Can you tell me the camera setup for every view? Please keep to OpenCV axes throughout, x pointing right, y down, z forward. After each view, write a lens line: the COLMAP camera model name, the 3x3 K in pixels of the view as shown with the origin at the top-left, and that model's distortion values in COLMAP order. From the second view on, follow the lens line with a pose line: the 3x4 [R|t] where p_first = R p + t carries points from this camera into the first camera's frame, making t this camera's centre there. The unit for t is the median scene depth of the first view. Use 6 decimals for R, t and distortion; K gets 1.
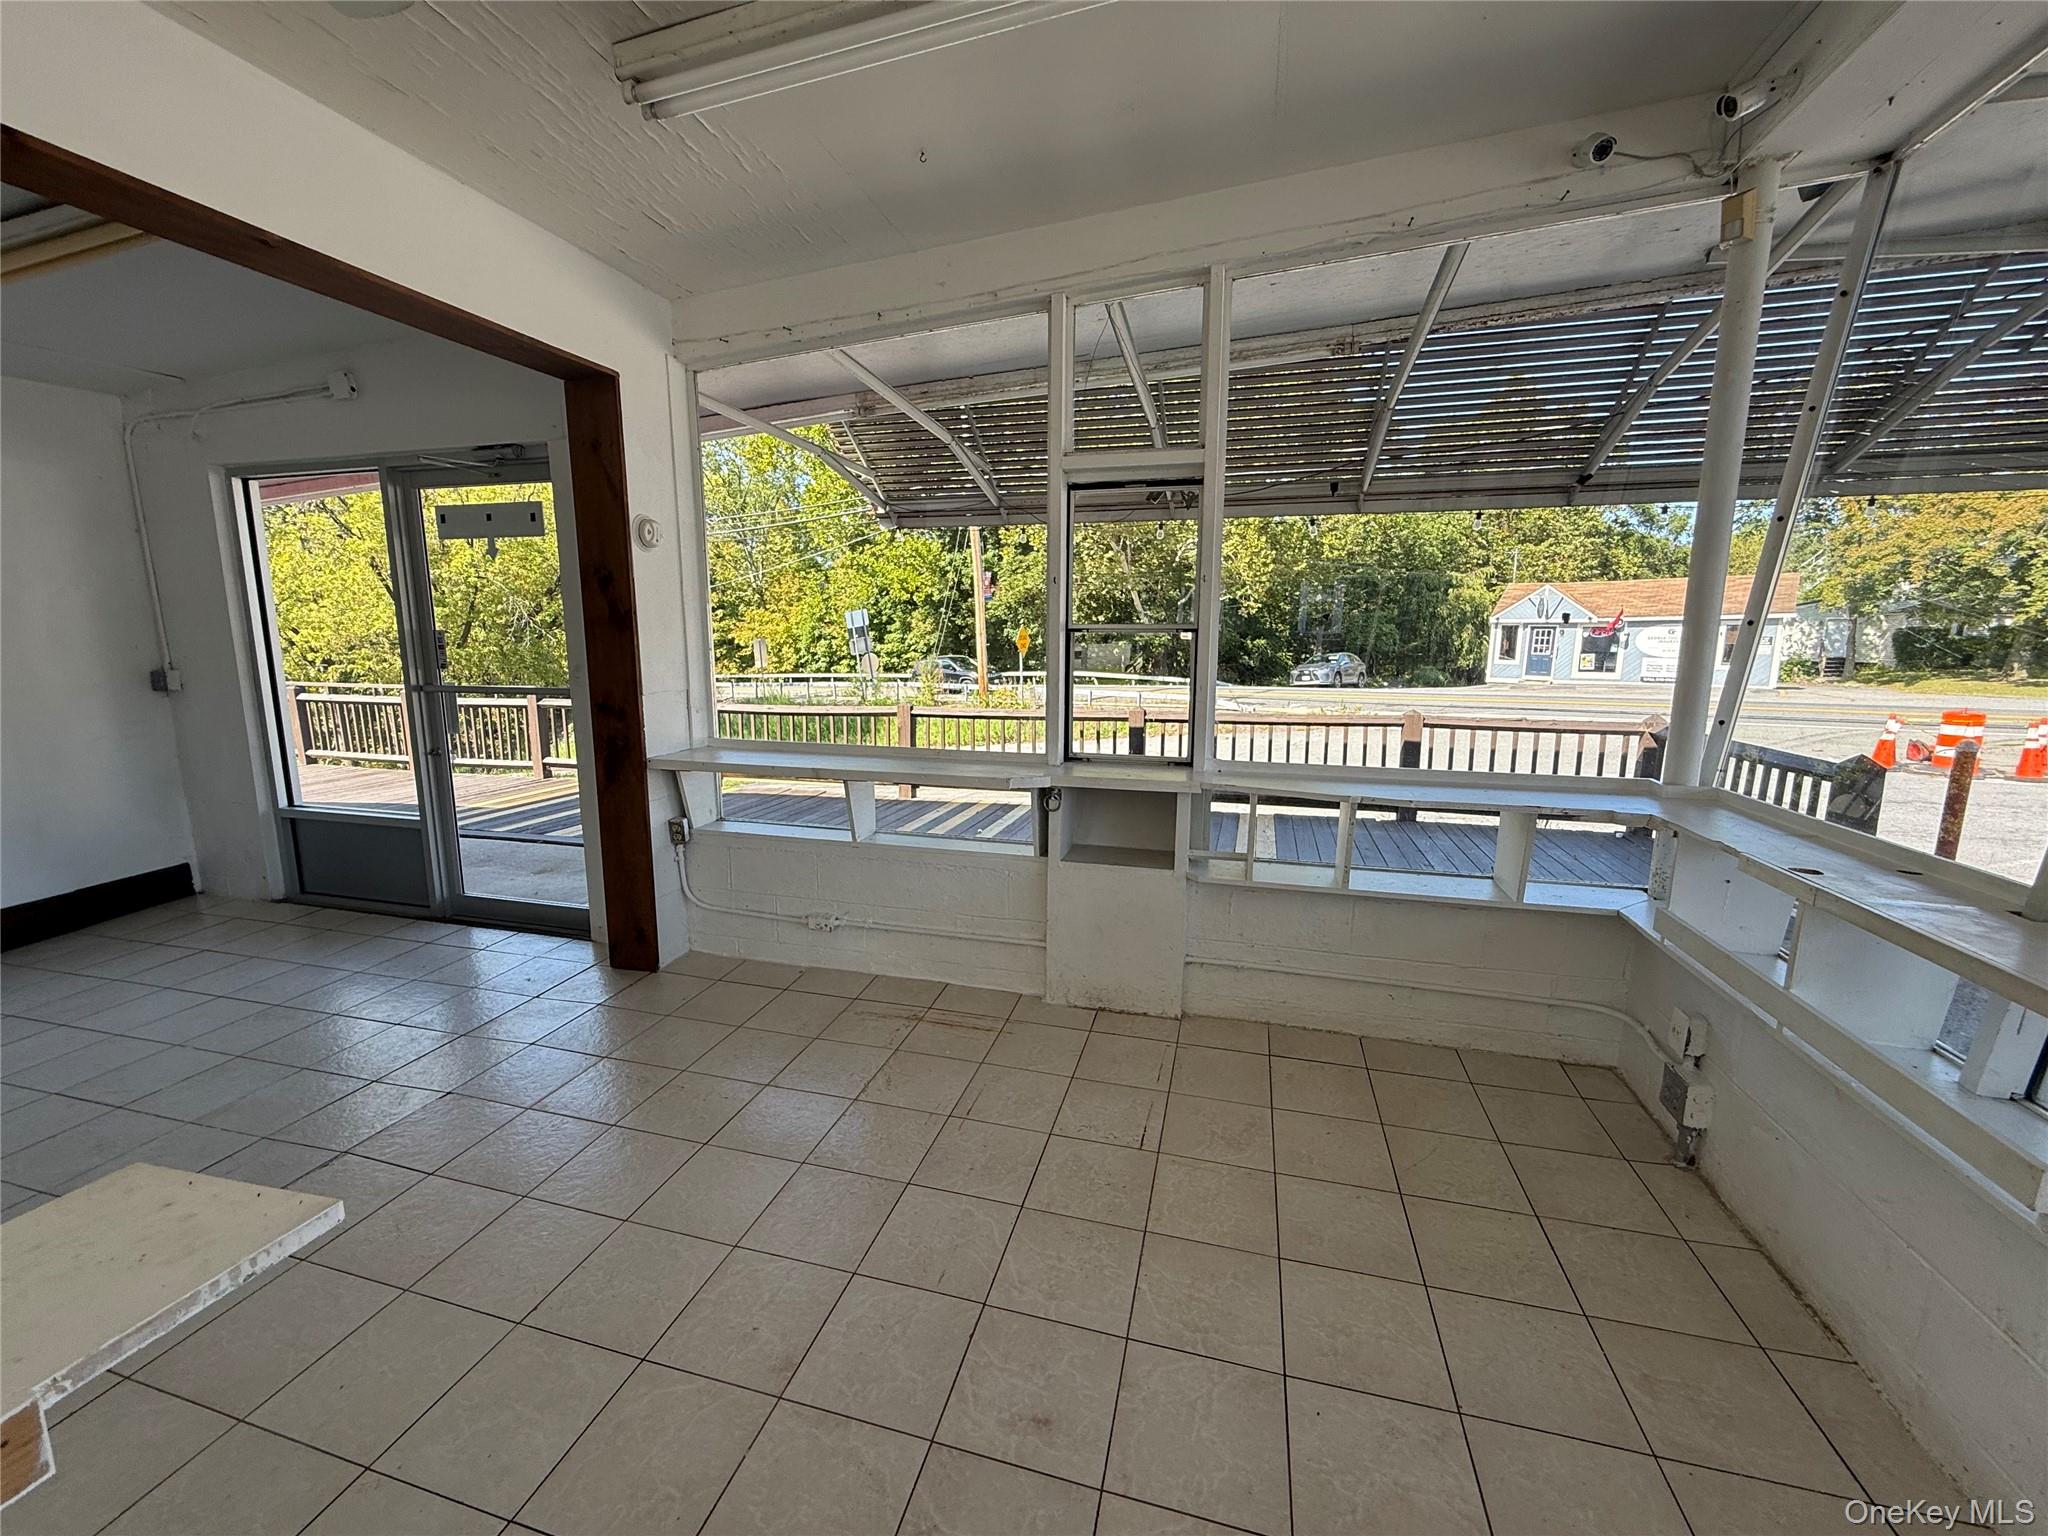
lens RADIAL K [[815.6, 0, 1017.8], [0, 815.6, 769.3], [0, 0, 1]] dist [0.002673, -0.000118]
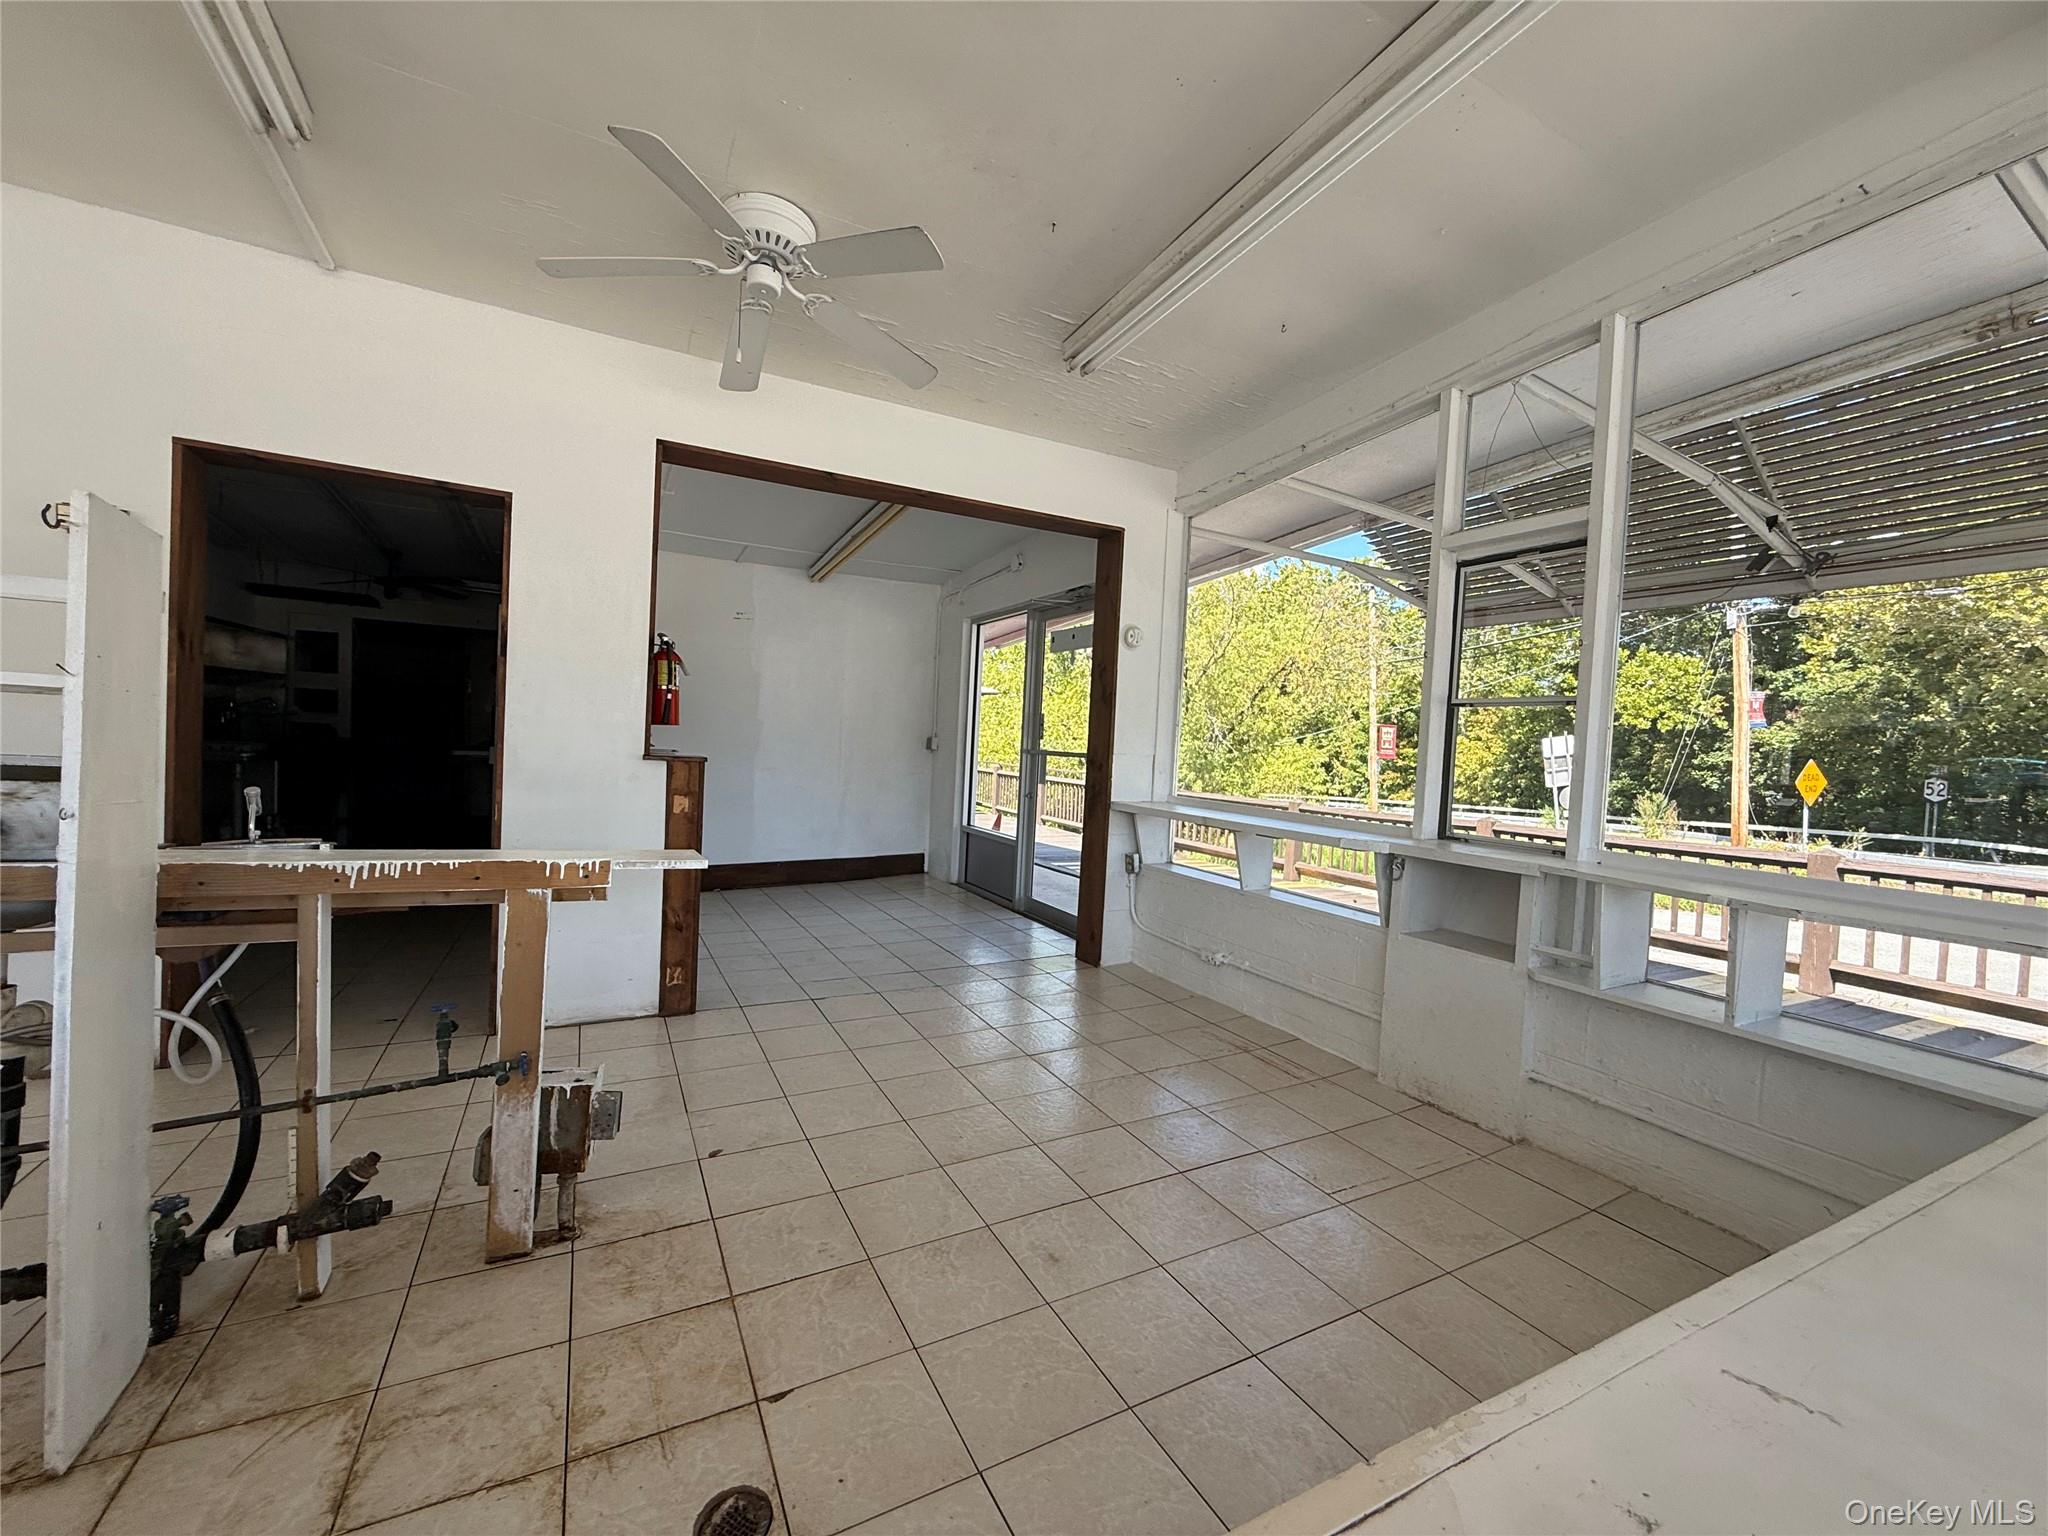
lens RADIAL K [[815.6, 0, 1017.8], [0, 815.6, 769.3], [0, 0, 1]] dist [0.002673, -0.000118]
pose [[0.683923, 0.053672, -0.727577, 0.329981], [-0.165569, 0.982687, -0.083144, 0.057567], [0.710518, 0.177329, 0.680969, -0.020696]]
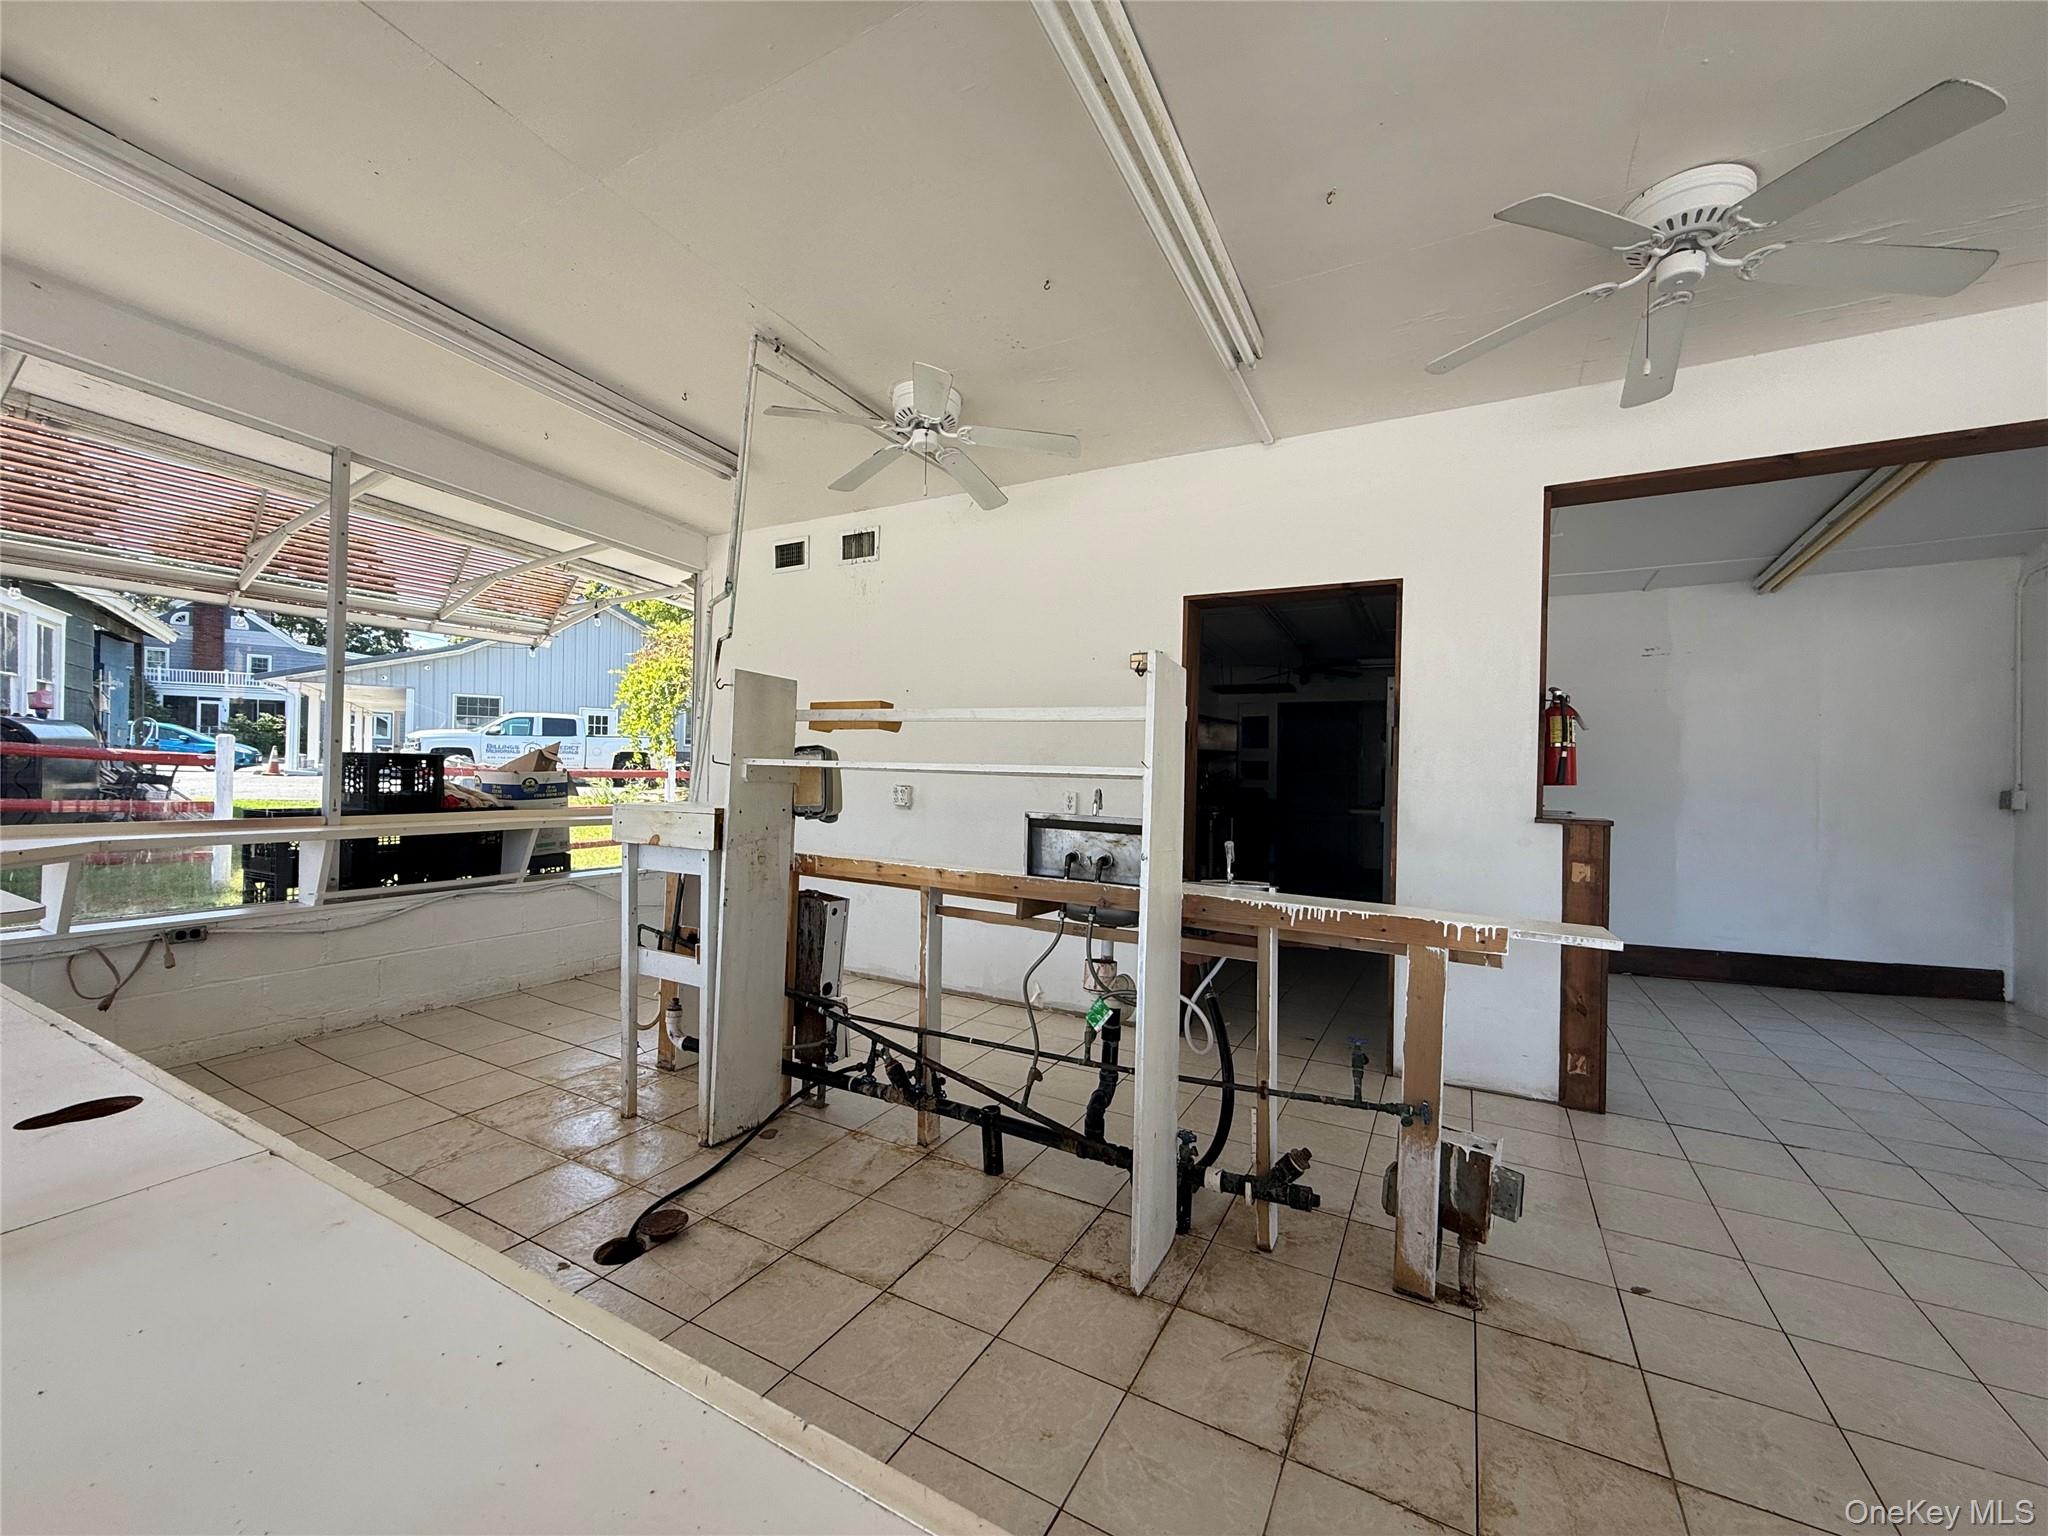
lens RADIAL K [[815.6, 0, 1017.8], [0, 815.6, 769.3], [0, 0, 1]] dist [0.002673, -0.000118]
pose [[-0.230142, -0.008501, -0.973120, 0.345051], [-0.179427, 0.983189, 0.033846, 0.054329], [0.956473, 0.182394, -0.227798, -0.034531]]
